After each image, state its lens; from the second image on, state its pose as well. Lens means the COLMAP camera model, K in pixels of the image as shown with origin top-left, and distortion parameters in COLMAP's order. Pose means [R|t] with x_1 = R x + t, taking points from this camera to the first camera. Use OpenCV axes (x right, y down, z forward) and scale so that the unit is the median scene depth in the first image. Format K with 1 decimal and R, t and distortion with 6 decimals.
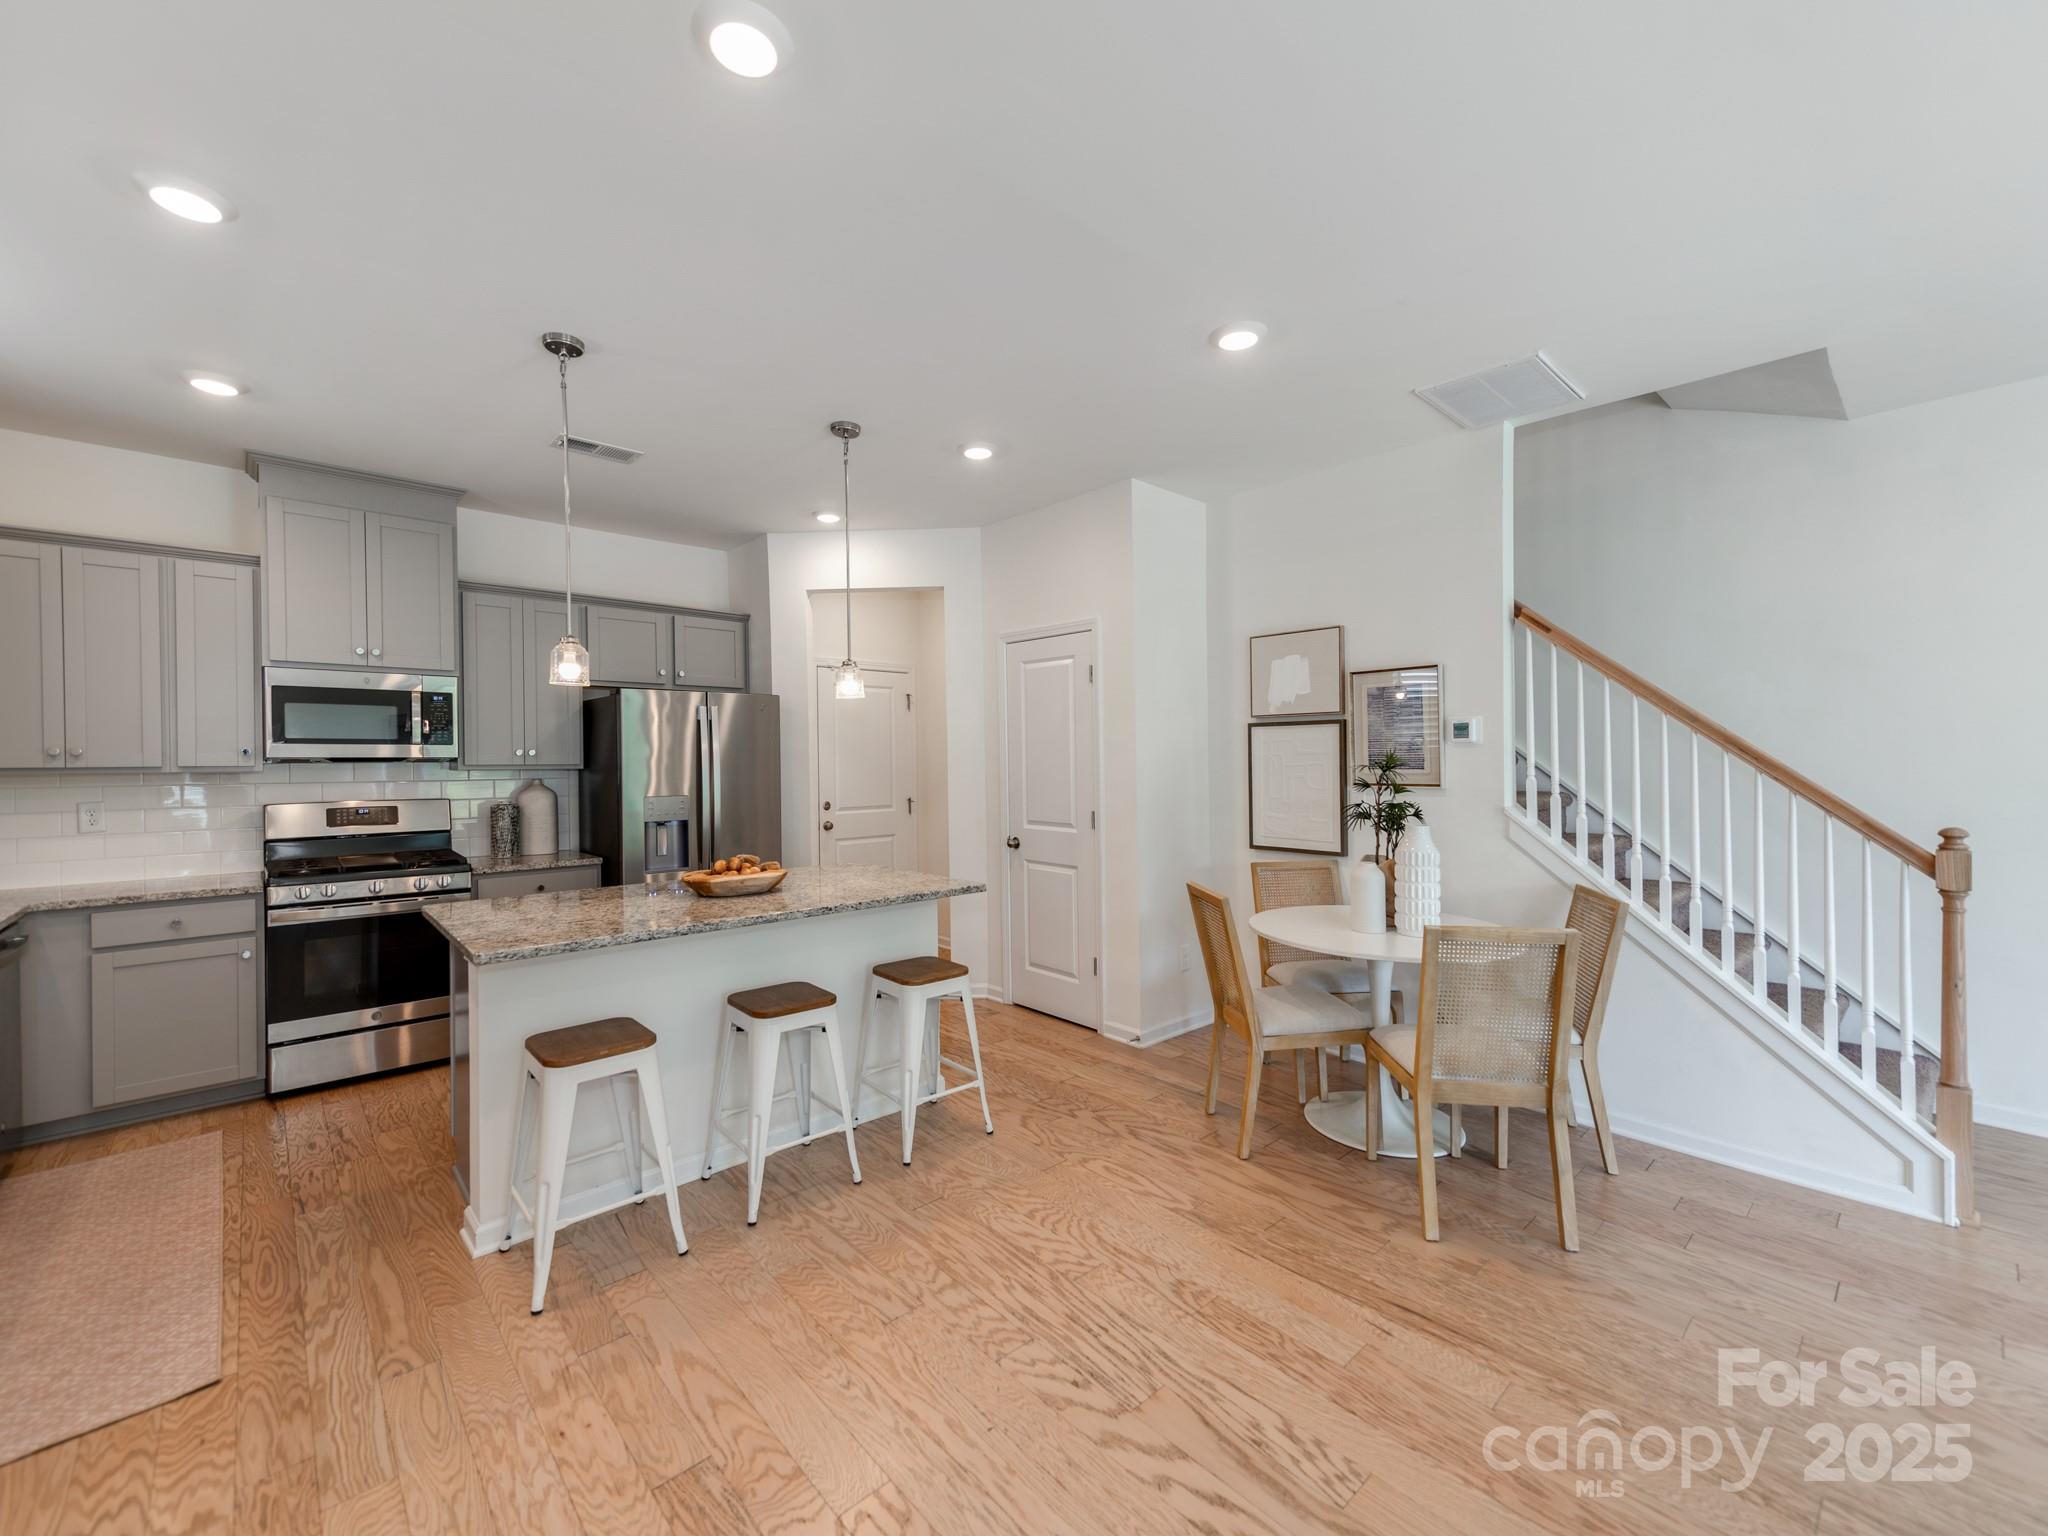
lens RADIAL K [[846.7, 0, 1030.0], [0, 846.7, 760.2], [0, 0, 1]] dist [0.018199, -0.000240]
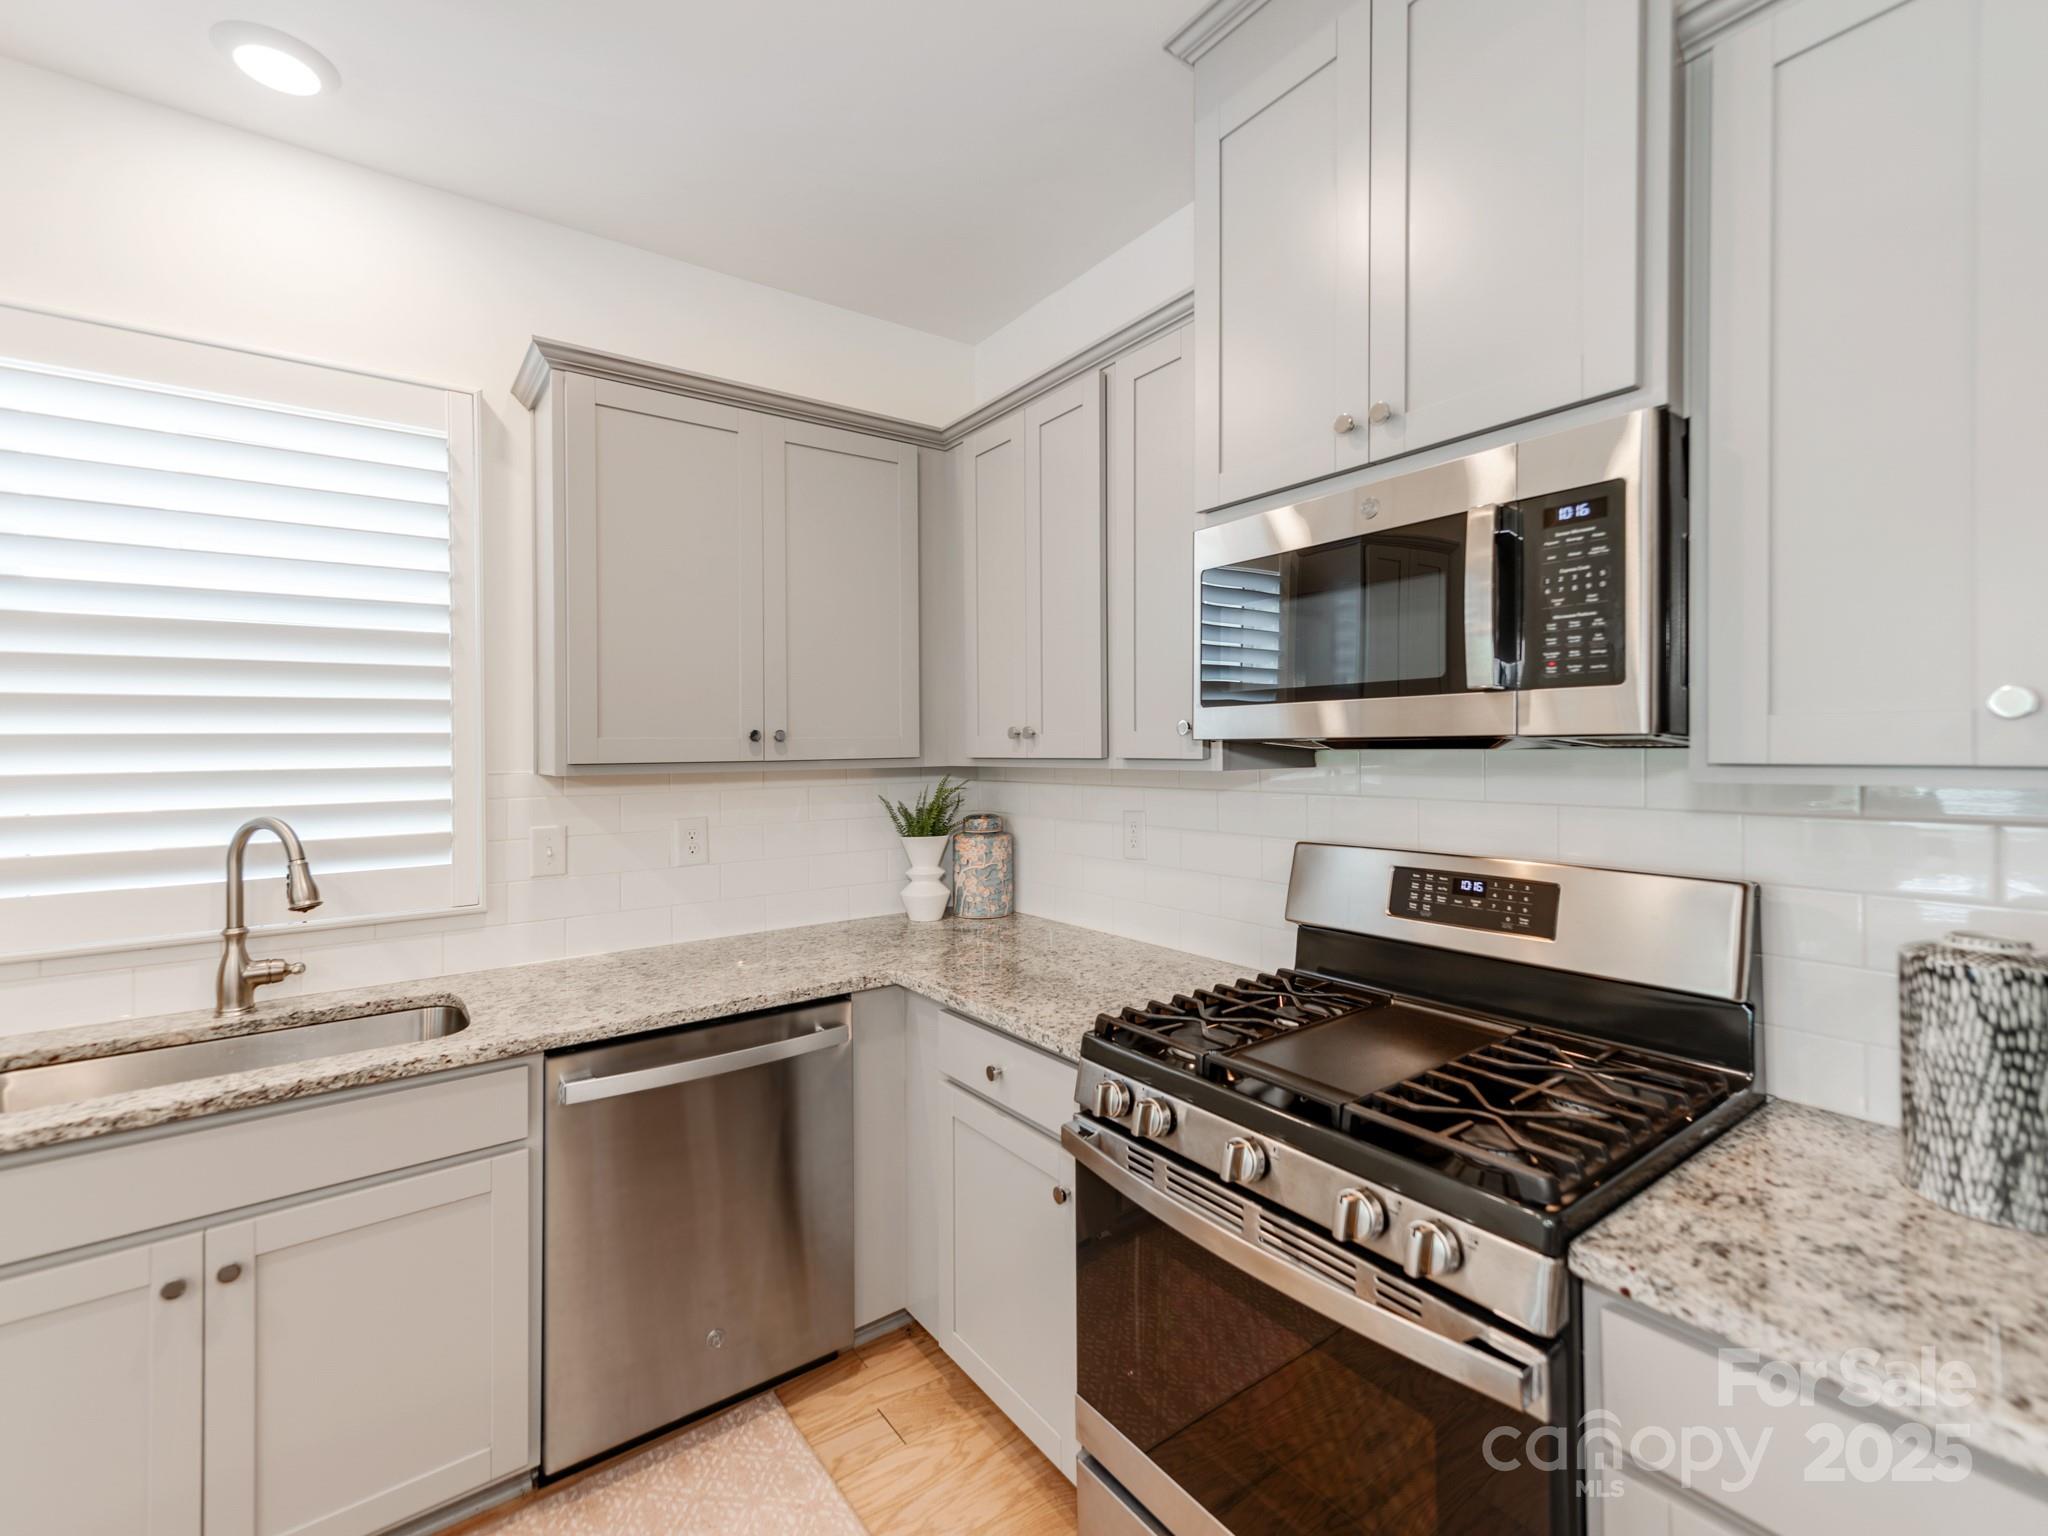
lens RADIAL K [[836.7, 0, 1024.0], [0, 836.7, 768.0], [0, 0, 1]] dist [0.009265, -0.000025]
pose [[-0.130514, 0.034021, -0.990863, -0.808421], [-0.000295, 0.999410, 0.034353, -0.003275], [0.991446, 0.004776, -0.130427, 1.606231]]
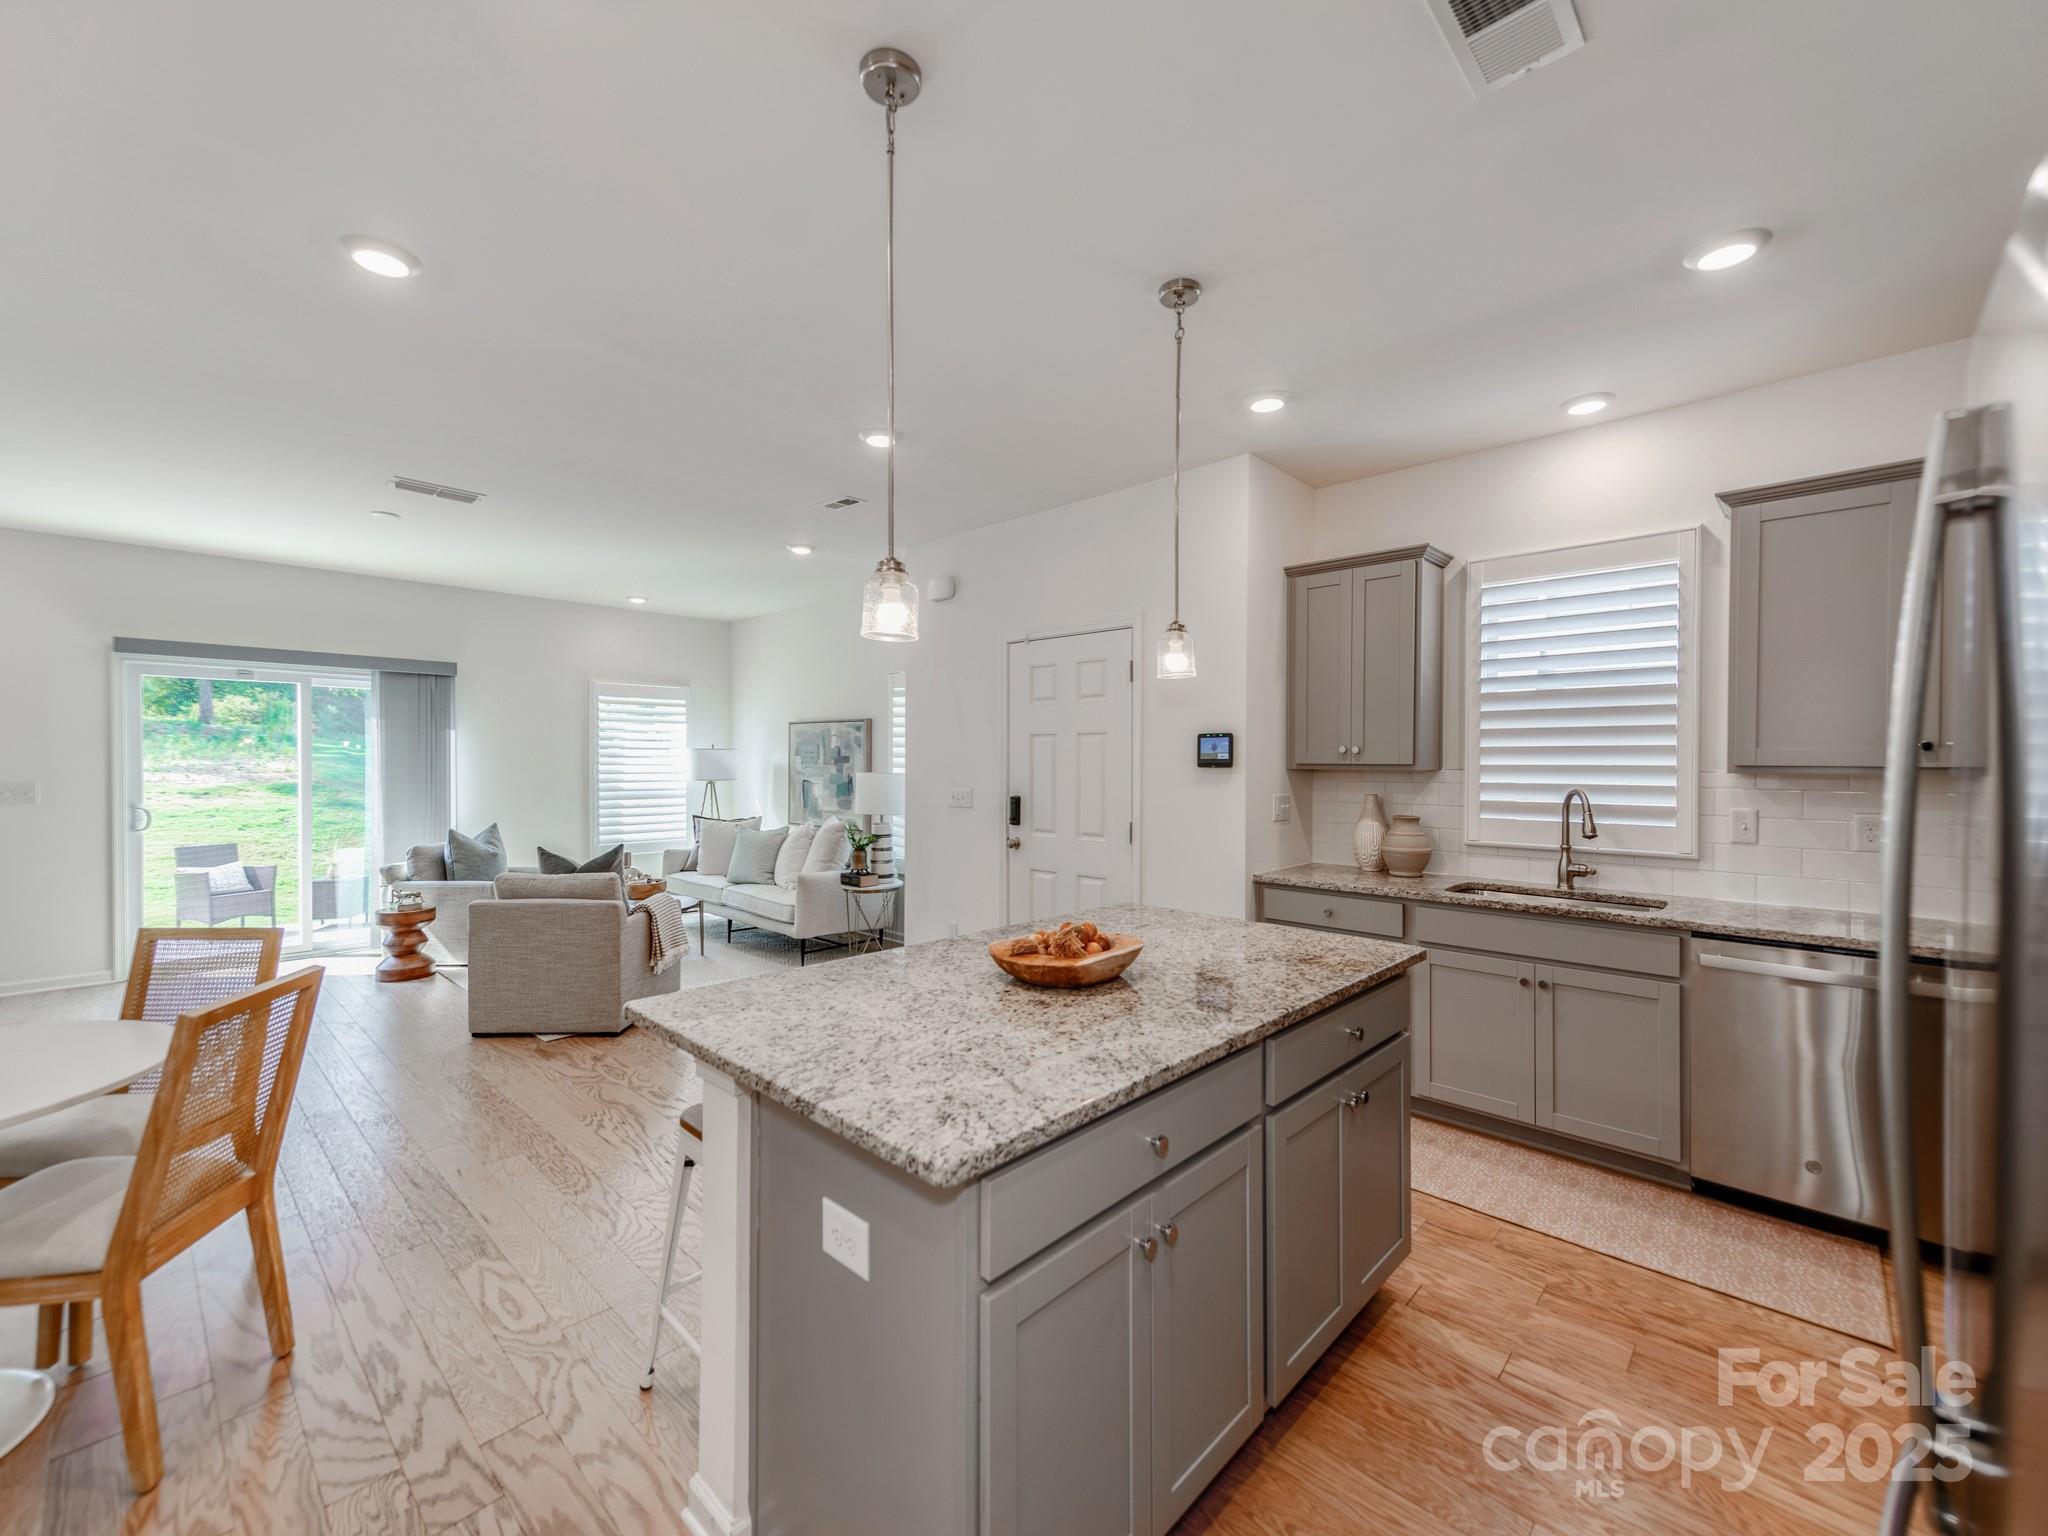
lens RADIAL K [[873.1, 0, 1028.6], [0, 873.1, 764.4], [0, 0, 1]] dist [0.014401, -0.000186]
pose [[-0.998318, 0.005540, -0.057709, -0.402583], [0.004757, 0.999895, 0.013699, -0.007430], [0.057779, 0.013401, -0.998239, 2.326029]]
